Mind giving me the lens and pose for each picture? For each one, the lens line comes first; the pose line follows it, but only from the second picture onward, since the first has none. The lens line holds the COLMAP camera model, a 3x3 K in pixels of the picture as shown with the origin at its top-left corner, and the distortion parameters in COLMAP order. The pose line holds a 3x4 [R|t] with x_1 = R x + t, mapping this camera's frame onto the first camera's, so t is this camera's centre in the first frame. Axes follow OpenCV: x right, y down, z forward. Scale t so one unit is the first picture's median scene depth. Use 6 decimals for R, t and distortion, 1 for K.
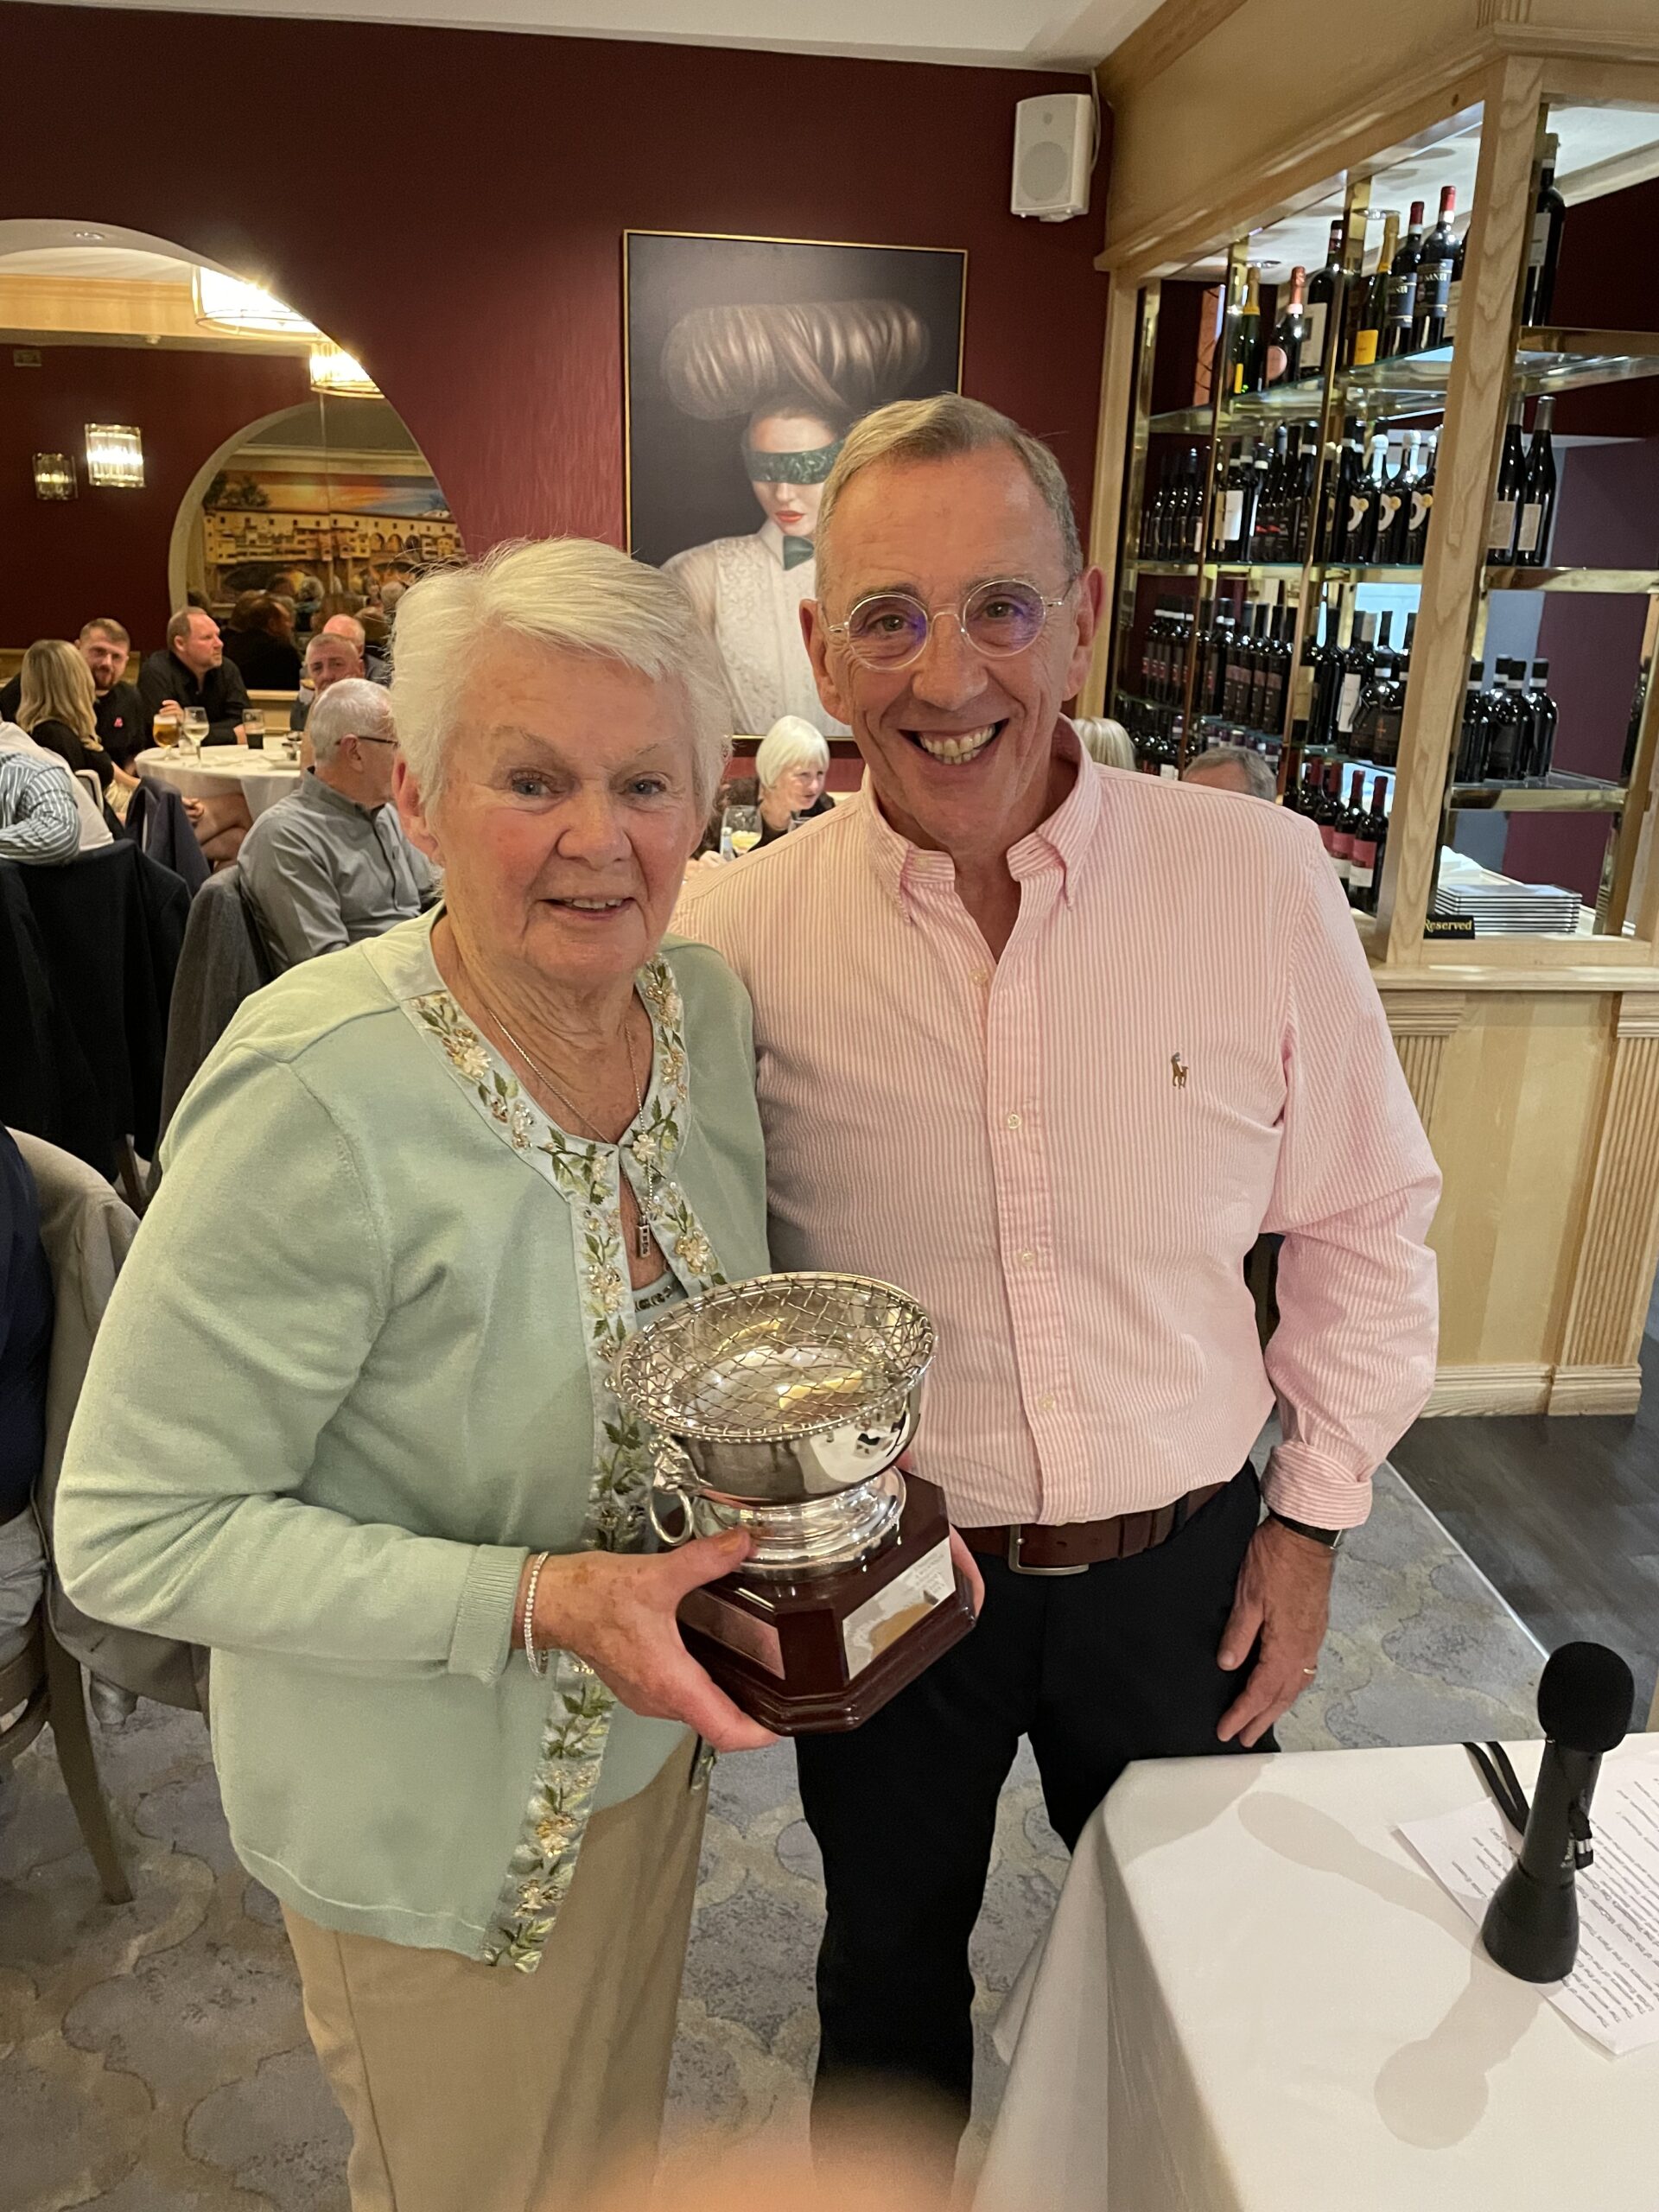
lens RADIAL K [[1674.7, 0, 833.3], [0, 1674.7, 1103.5], [0, 0, 1]] dist [0.081582, -0.109122]
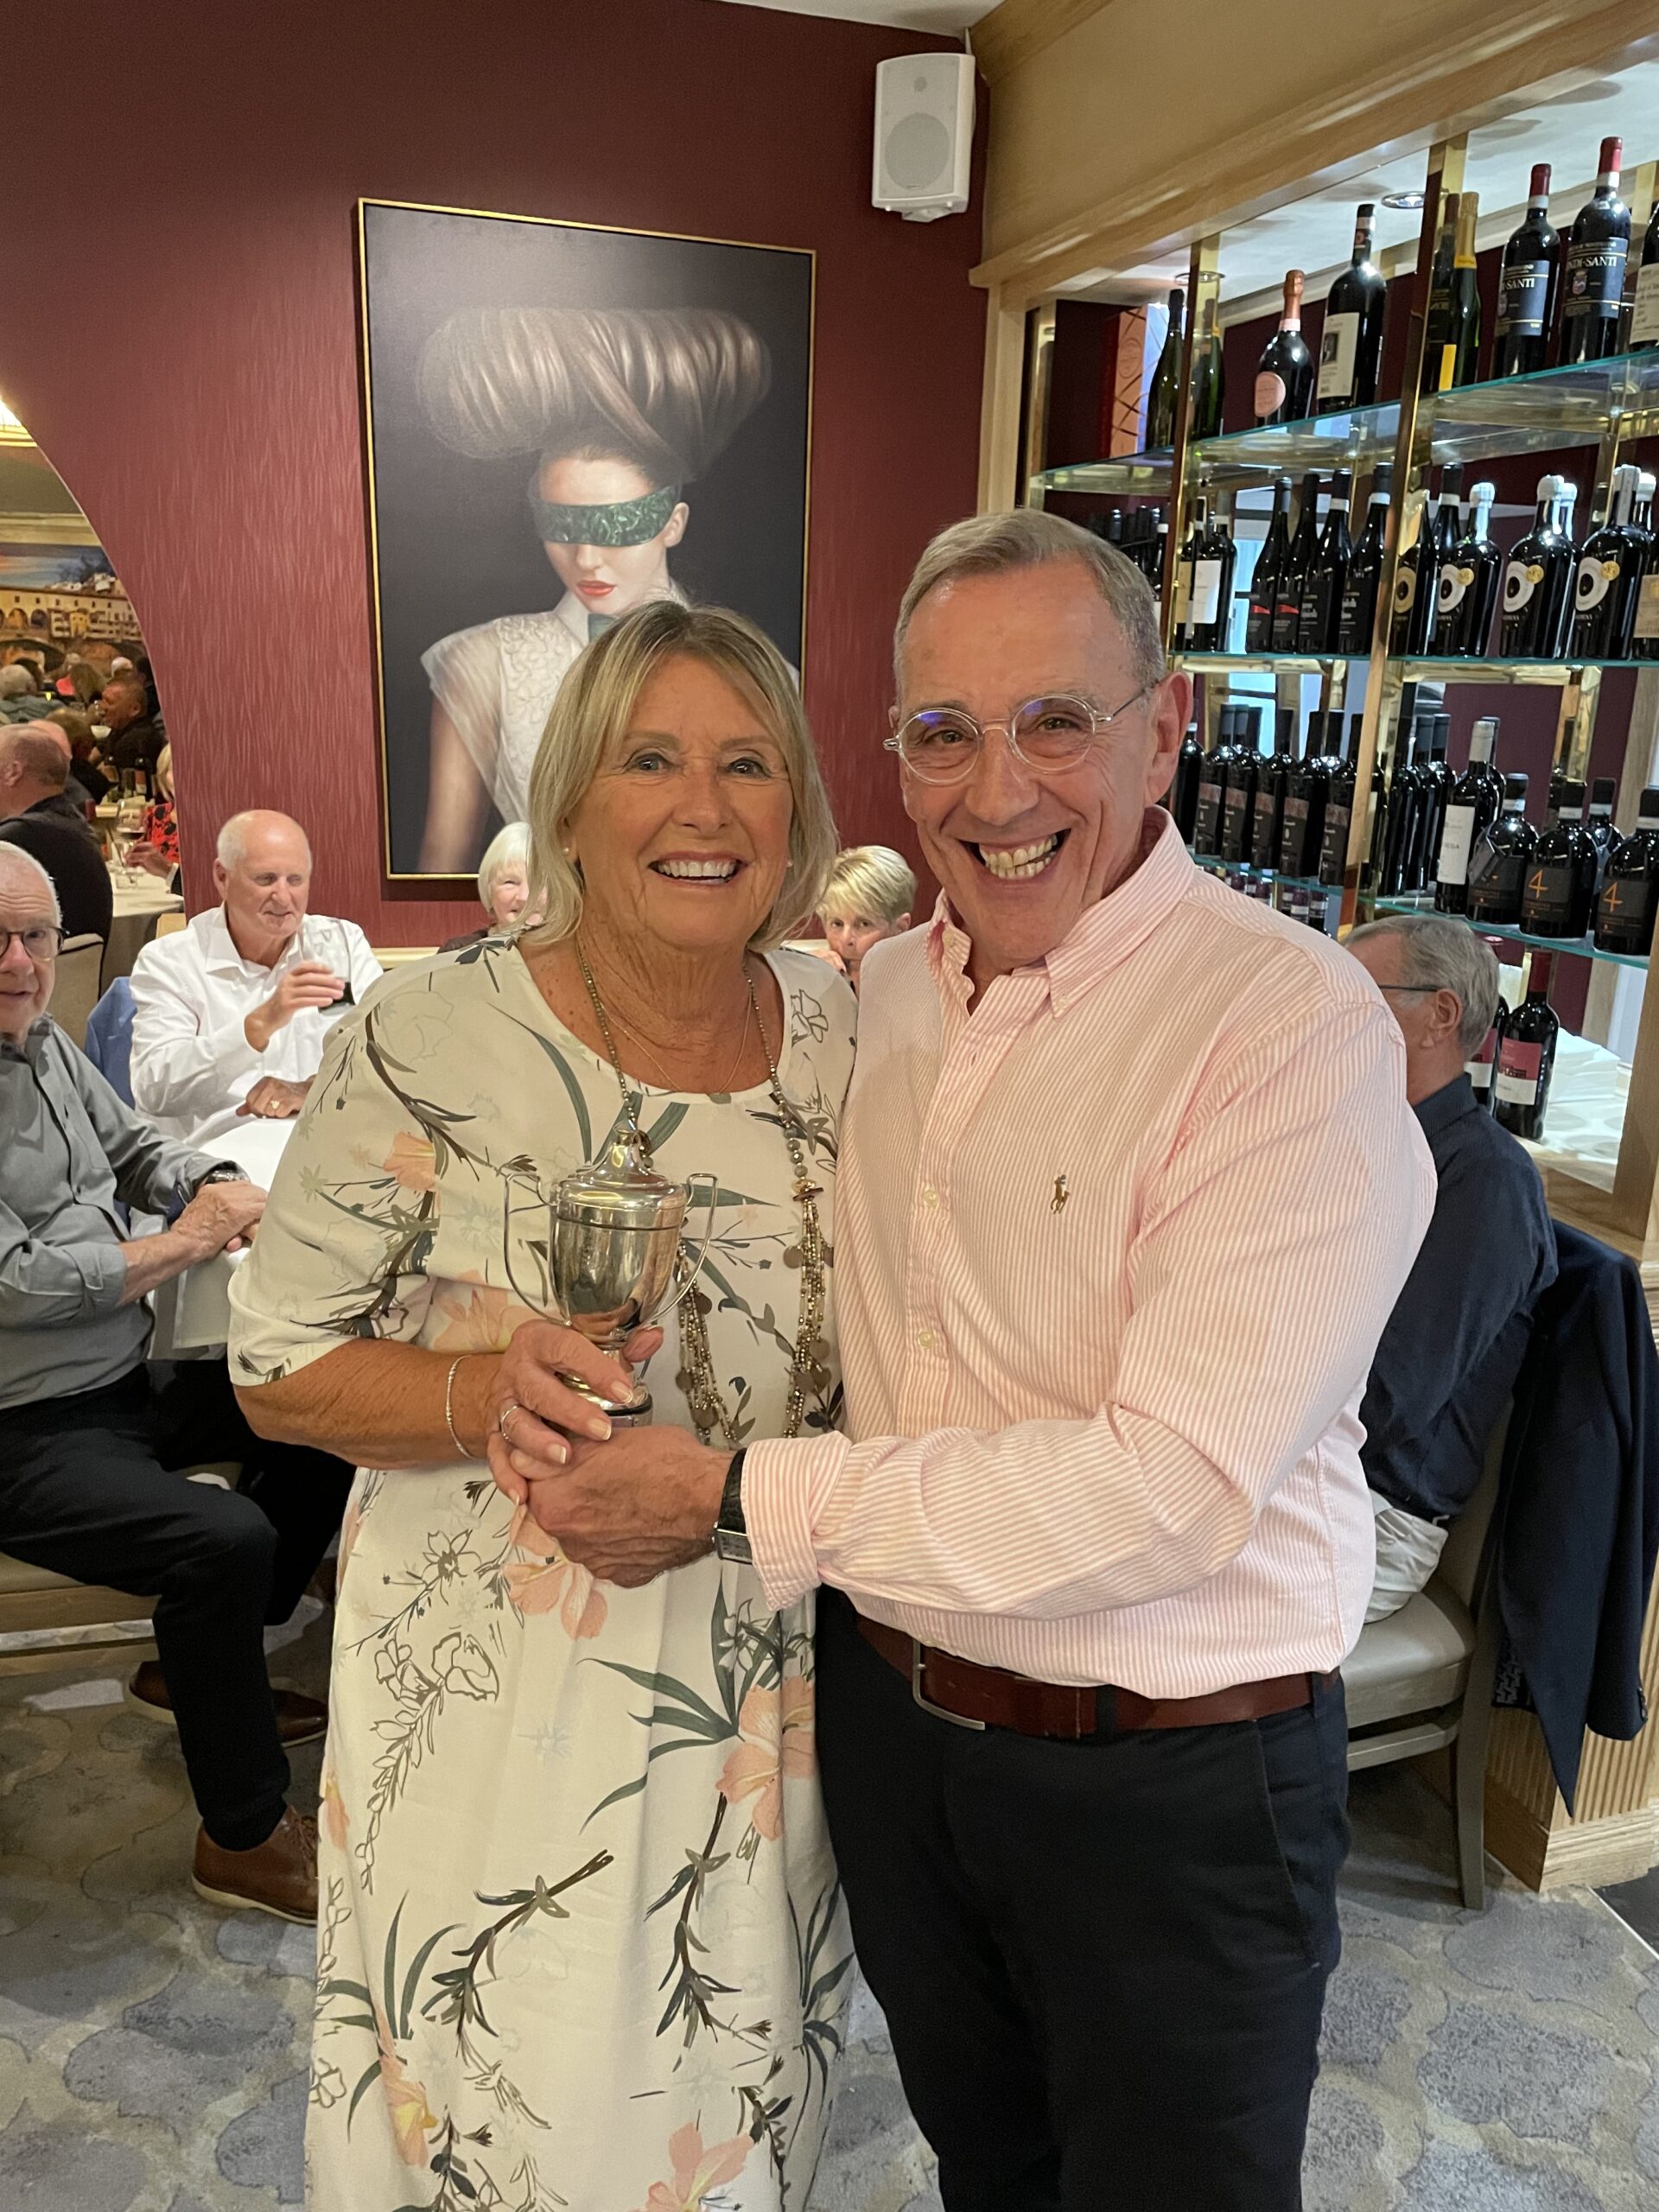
lens RADIAL K [[1674.7, 0, 833.3], [0, 1674.7, 1103.5], [0, 0, 1]] dist [0.081582, -0.109122]
pose [[0.981361, -0.048965, 0.185831, -0.089182], [0.056832, 0.997689, -0.037244, -0.102365], [-0.183577, 0.047110, 0.981876, 0.305515]]
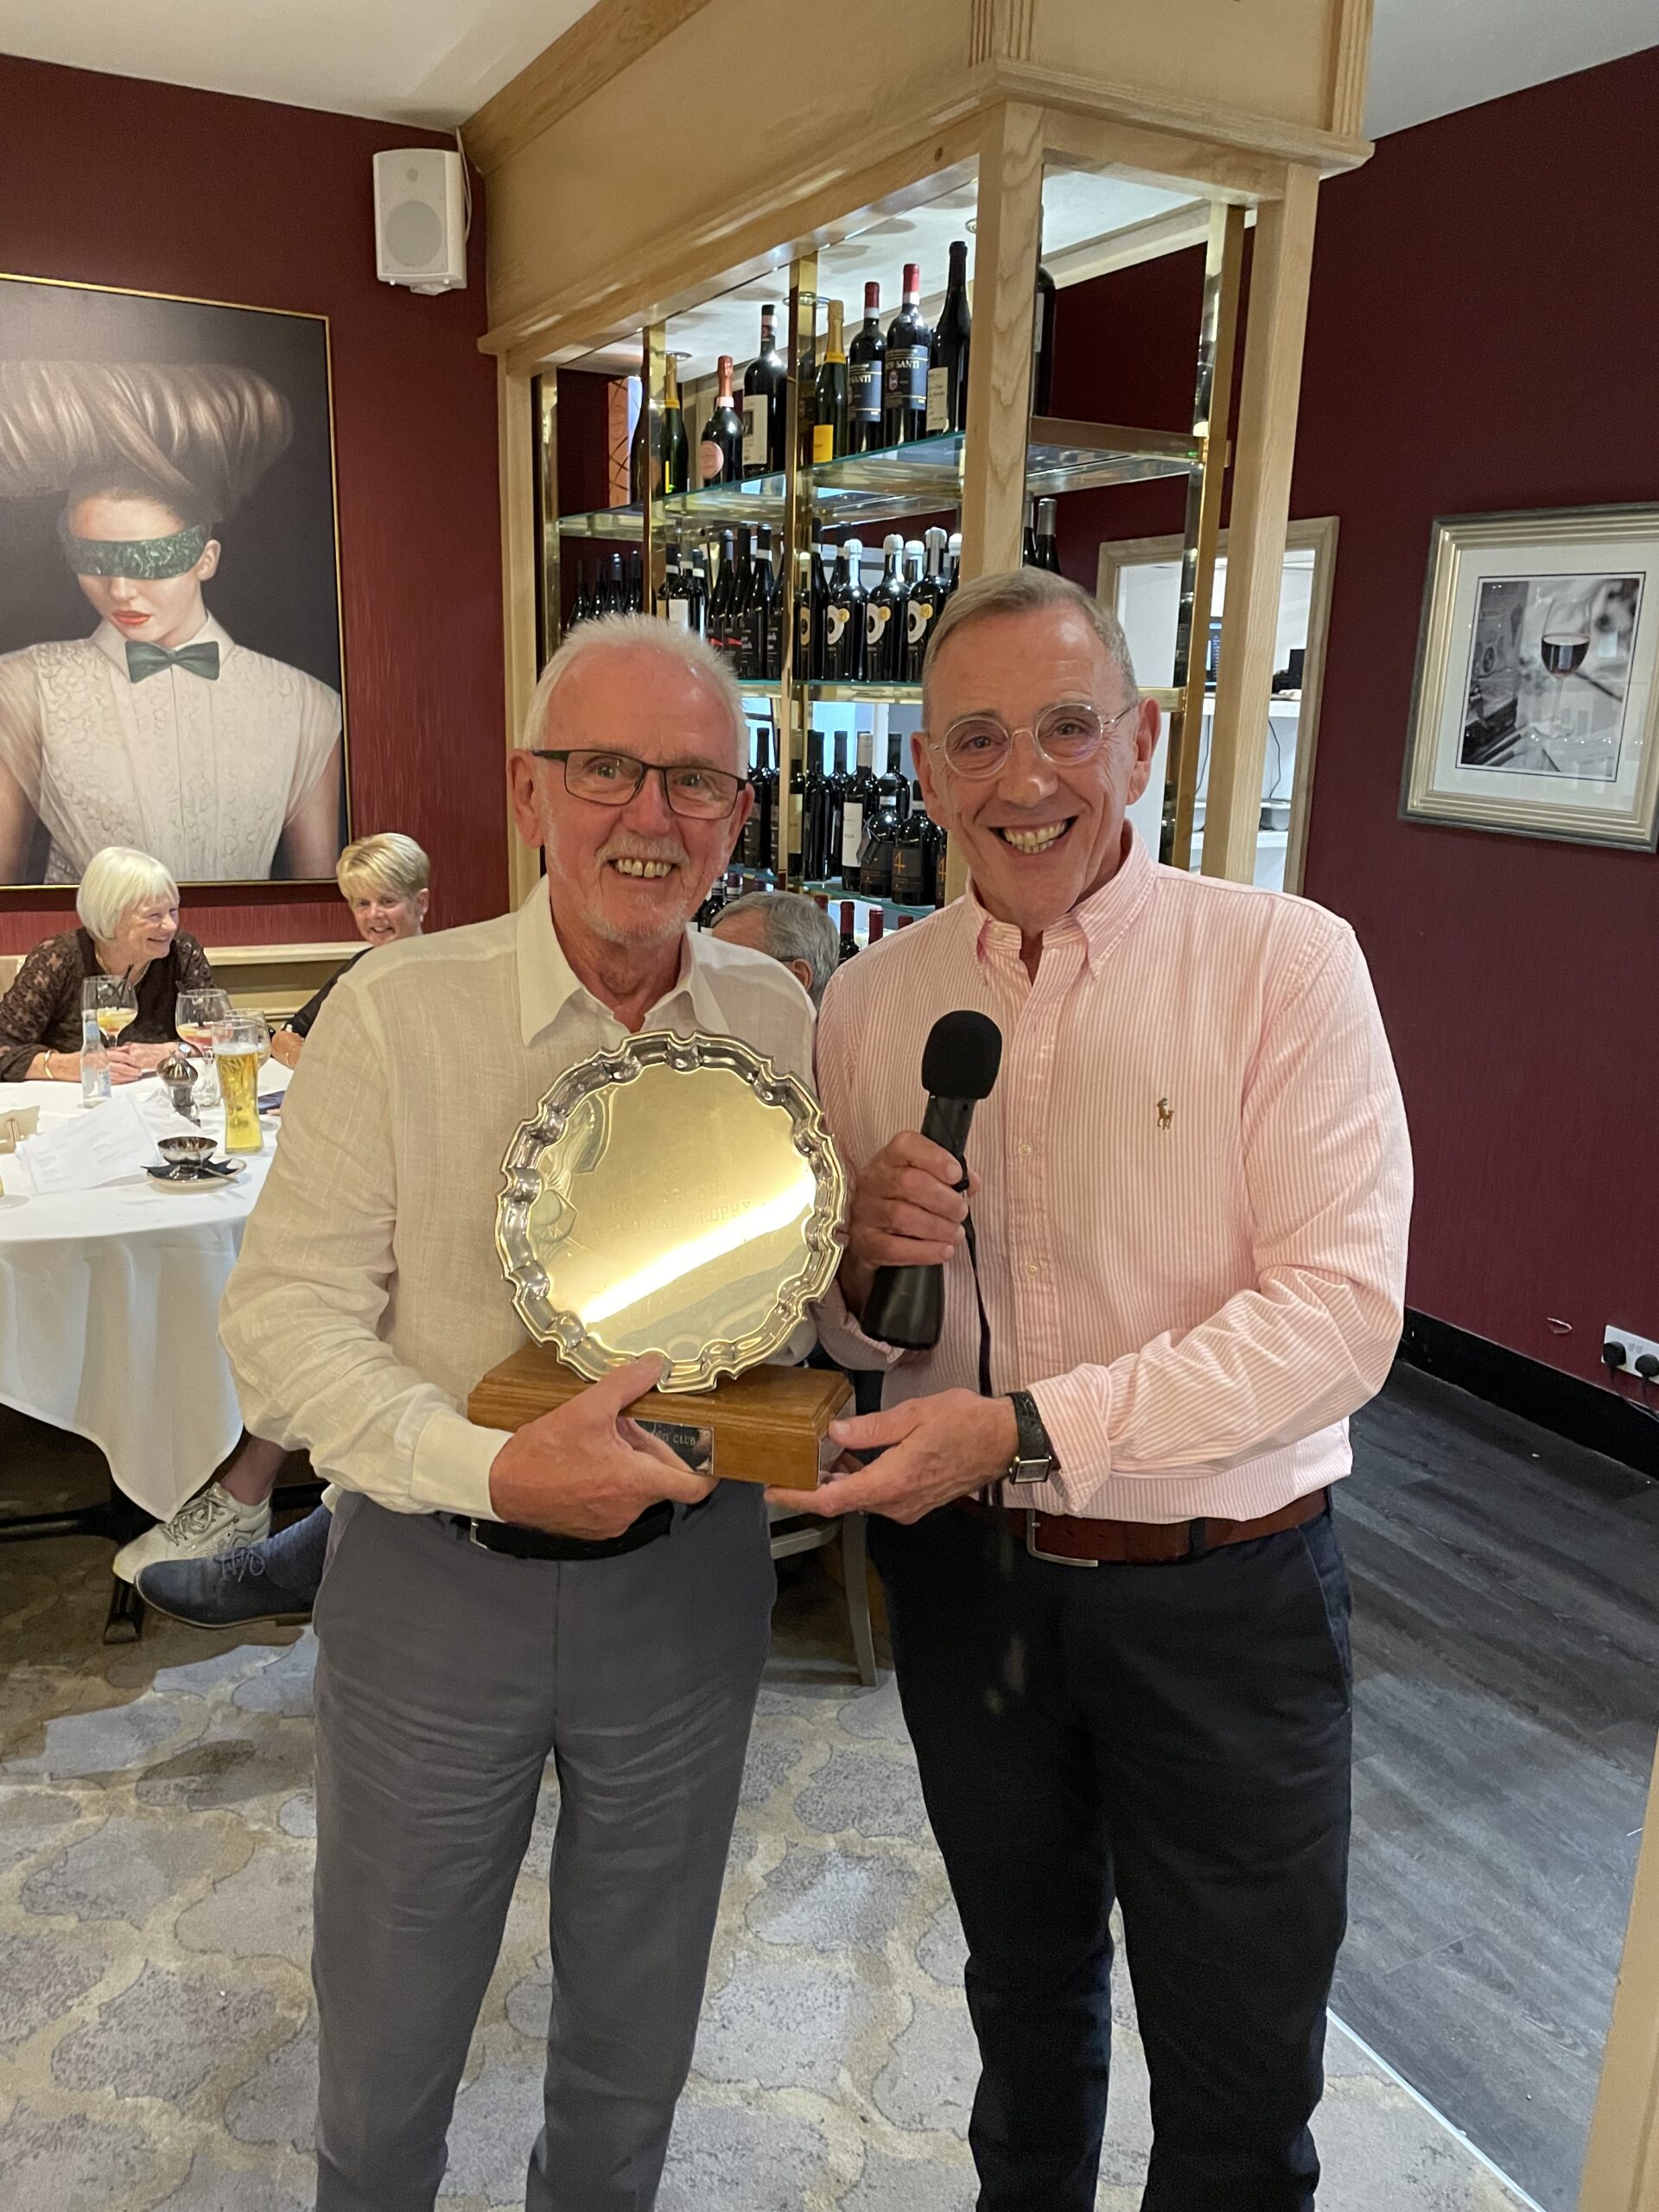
lens RADIAL K [[1664.0, 0, 835.4], [0, 1664.0, 1100.7], [0, 0, 1]] dist [0.087649, -0.114029]
pose [[0.930459, -0.089227, 0.355366, -0.024808], [0.111693, 0.992805, -0.043168, -0.054711], [-0.348958, 0.079858, 0.933730, 0.175274]]
